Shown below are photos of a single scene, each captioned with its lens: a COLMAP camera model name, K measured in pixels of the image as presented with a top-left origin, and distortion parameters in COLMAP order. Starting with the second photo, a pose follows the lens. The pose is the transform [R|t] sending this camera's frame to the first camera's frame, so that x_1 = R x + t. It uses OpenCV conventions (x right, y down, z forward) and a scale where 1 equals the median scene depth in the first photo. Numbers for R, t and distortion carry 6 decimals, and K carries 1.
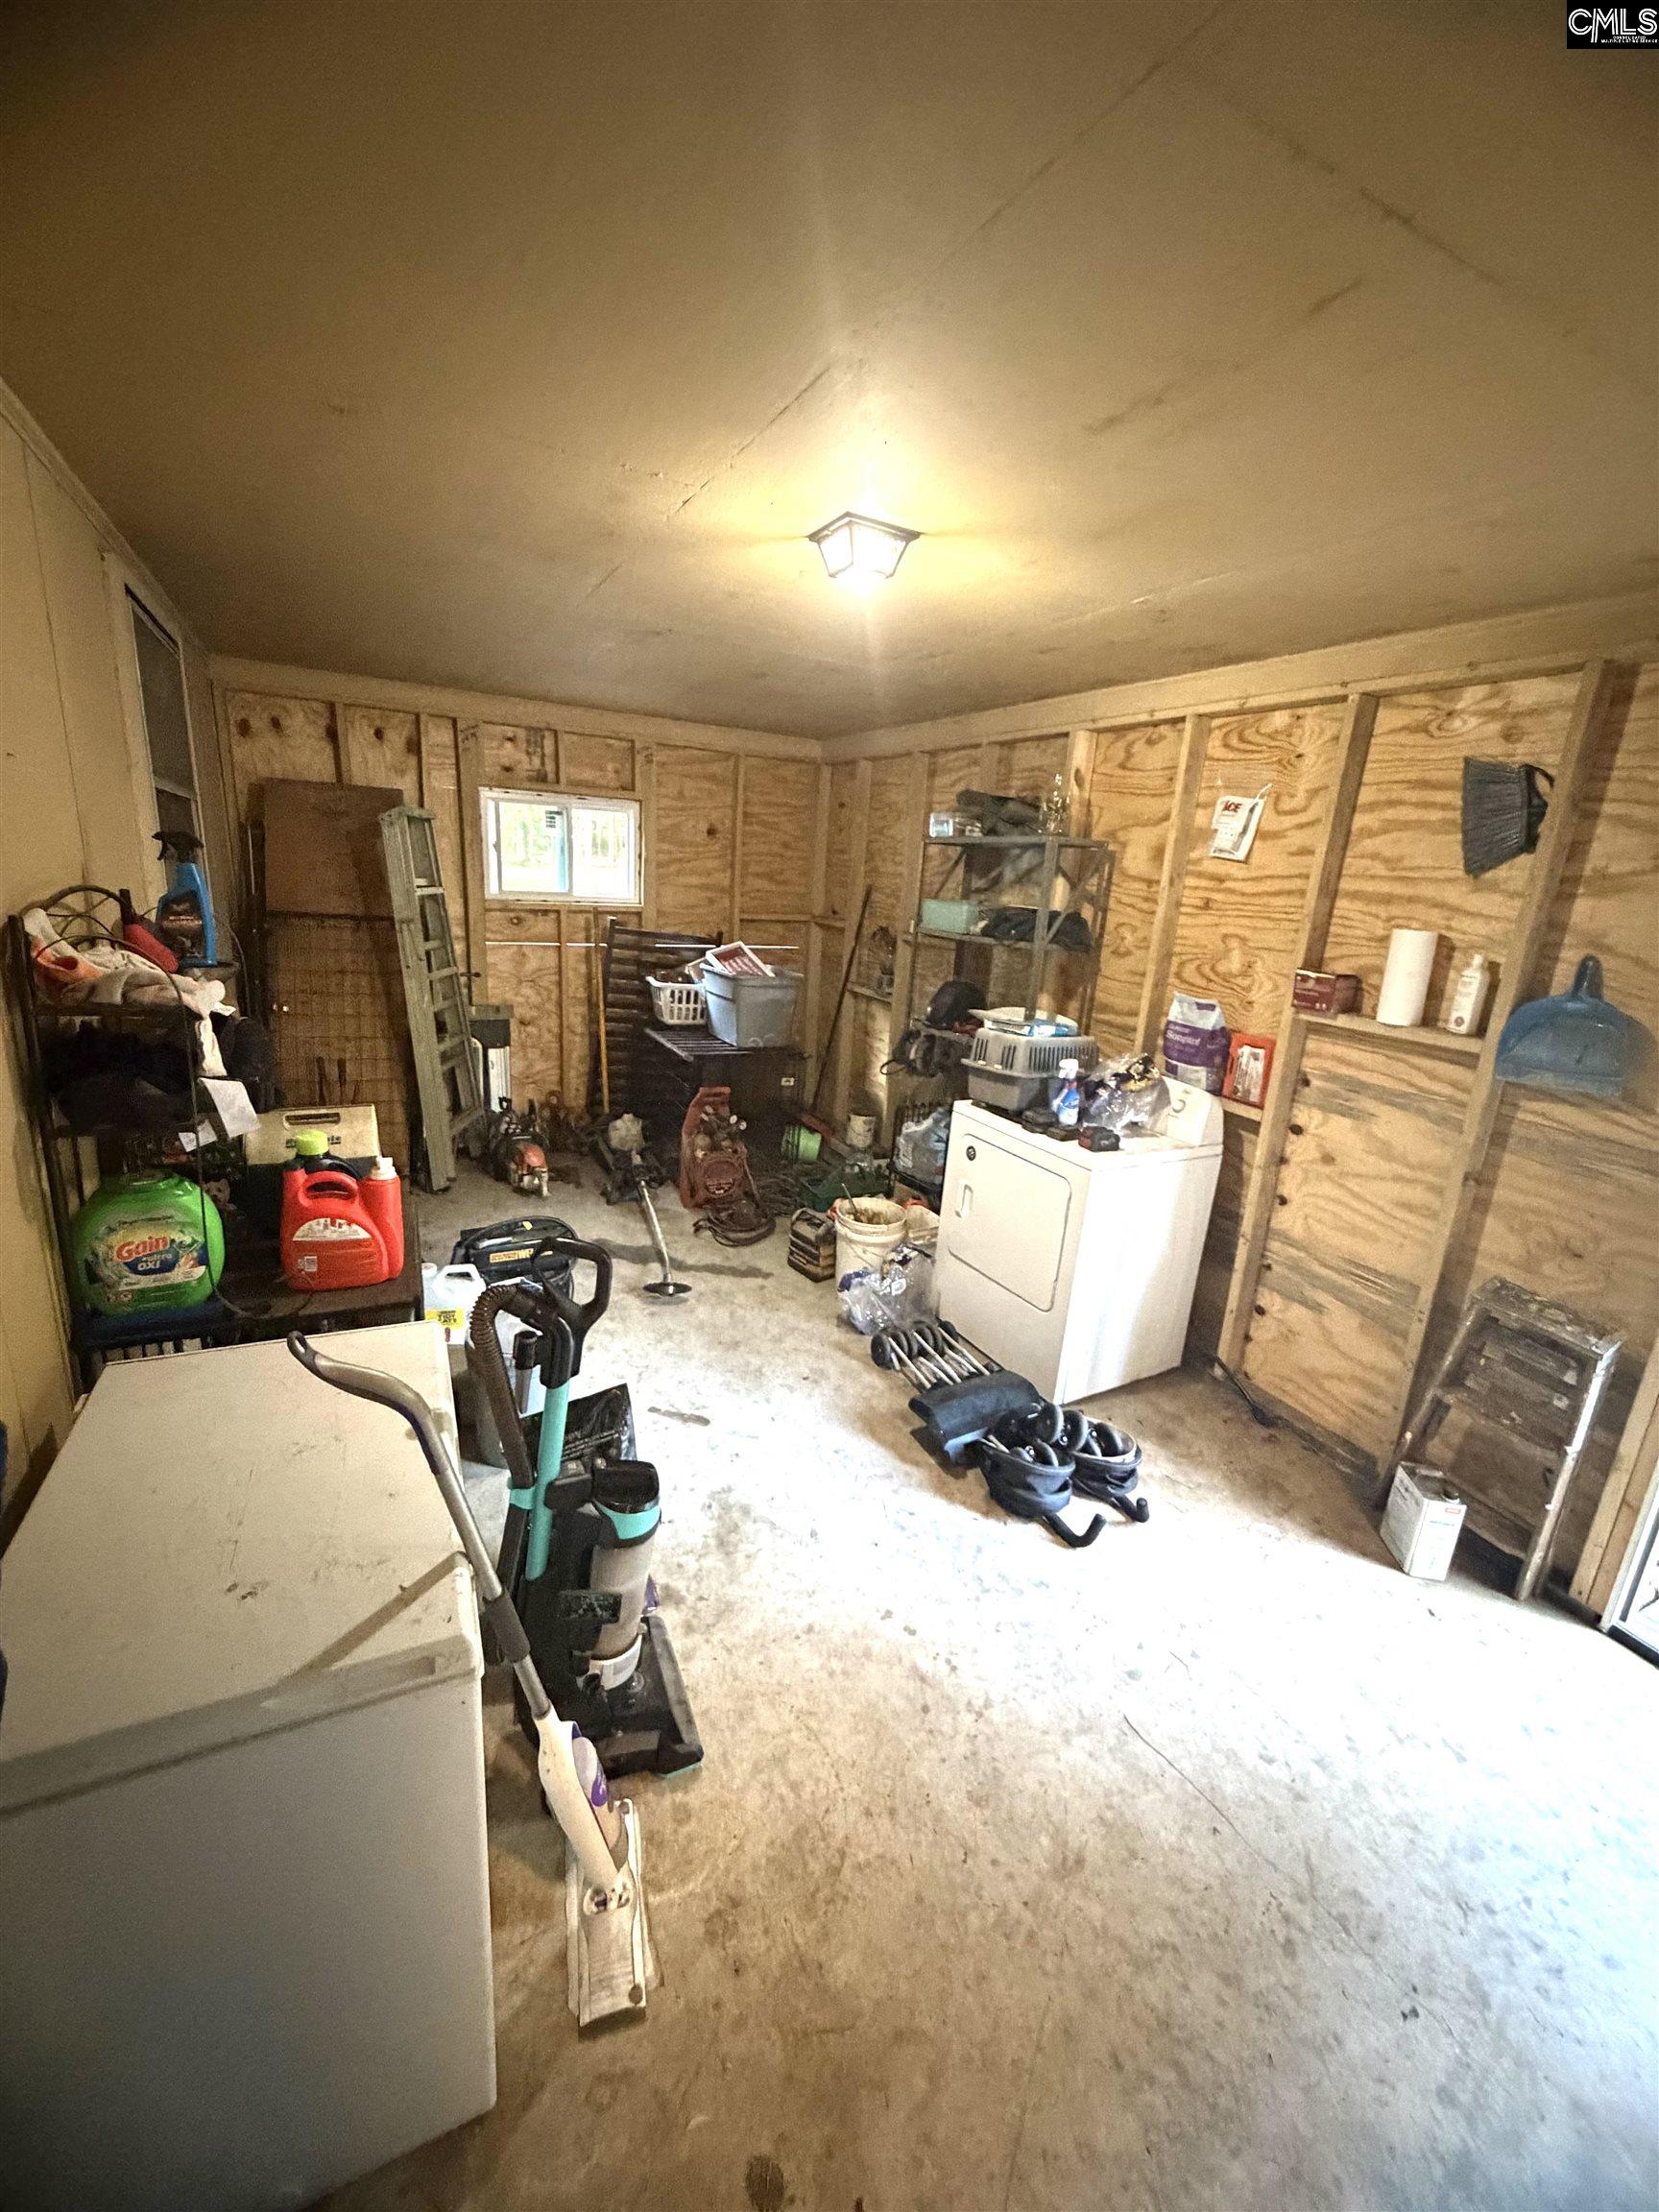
lens RADIAL K [[896.5, 0, 824.0], [0, 896.5, 1091.3], [0, 0, 1]] dist [0.002044, 0.000694]
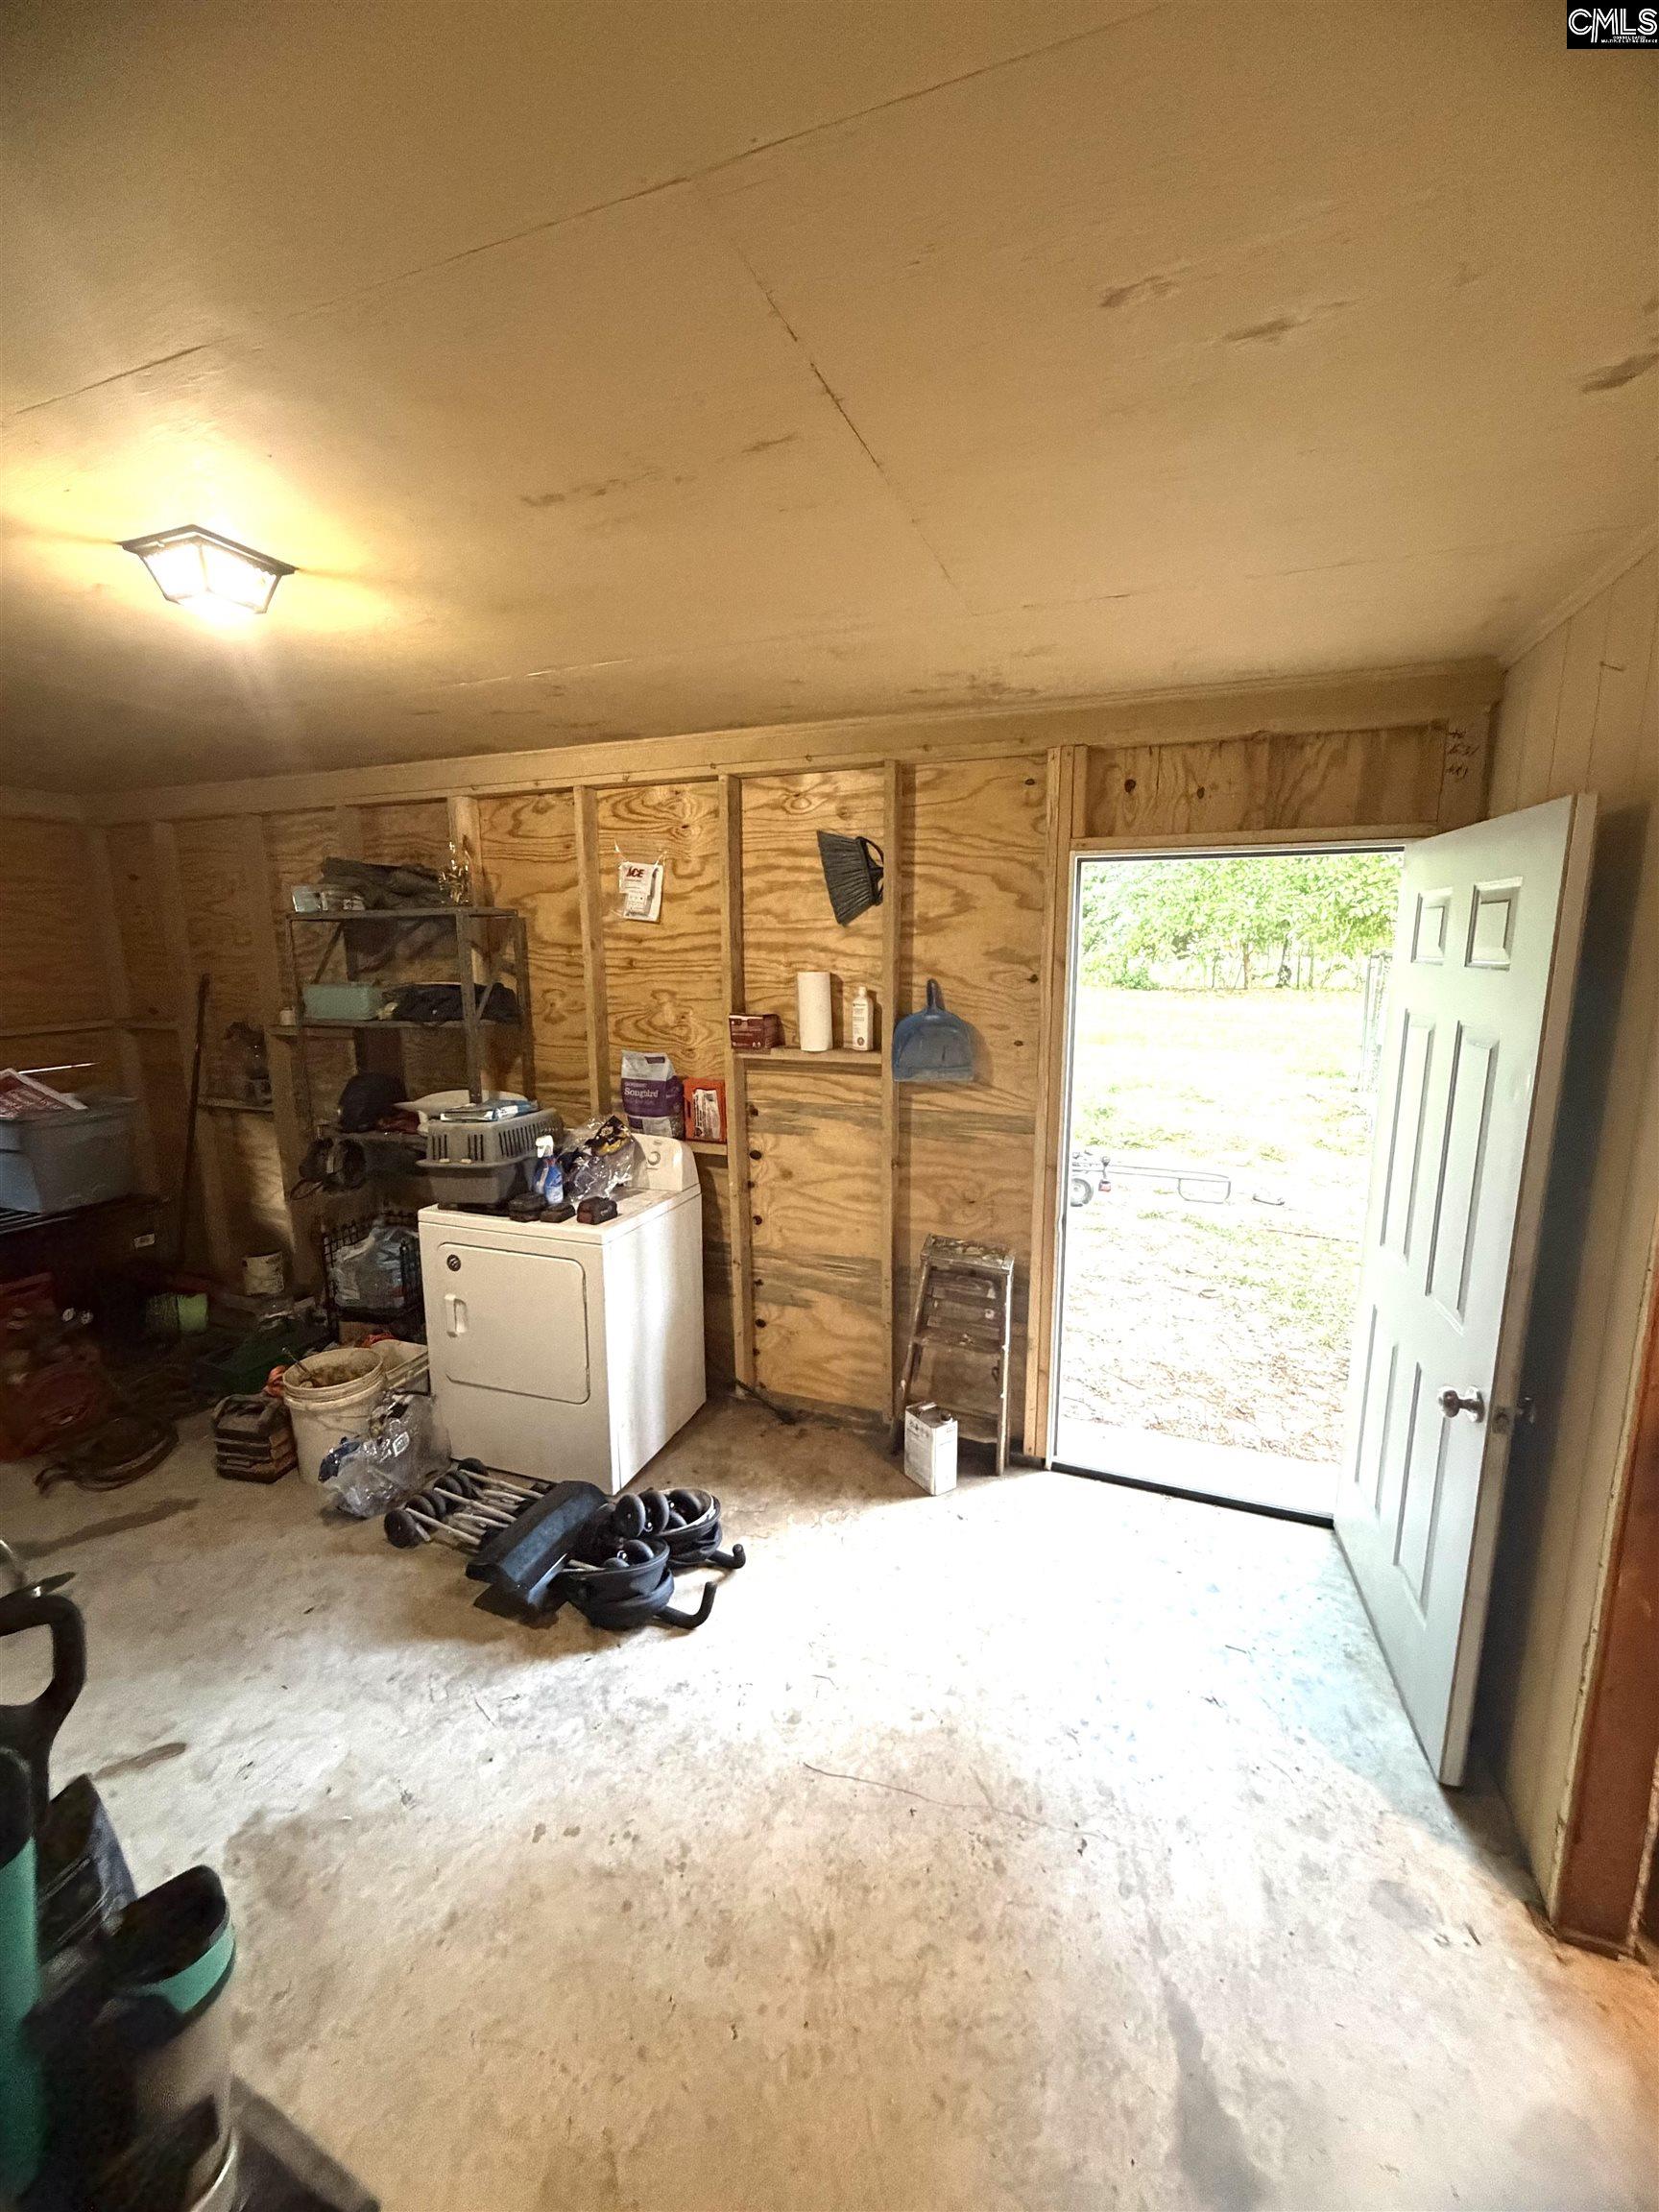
lens RADIAL K [[896.5, 0, 824.0], [0, 896.5, 1091.3], [0, 0, 1]] dist [0.002044, 0.000694]
pose [[0.754649, -0.180391, 0.630844, -0.097093], [0.216766, 0.976023, 0.019788, -0.037939], [-0.619288, 0.121812, 0.775658, 0.071424]]
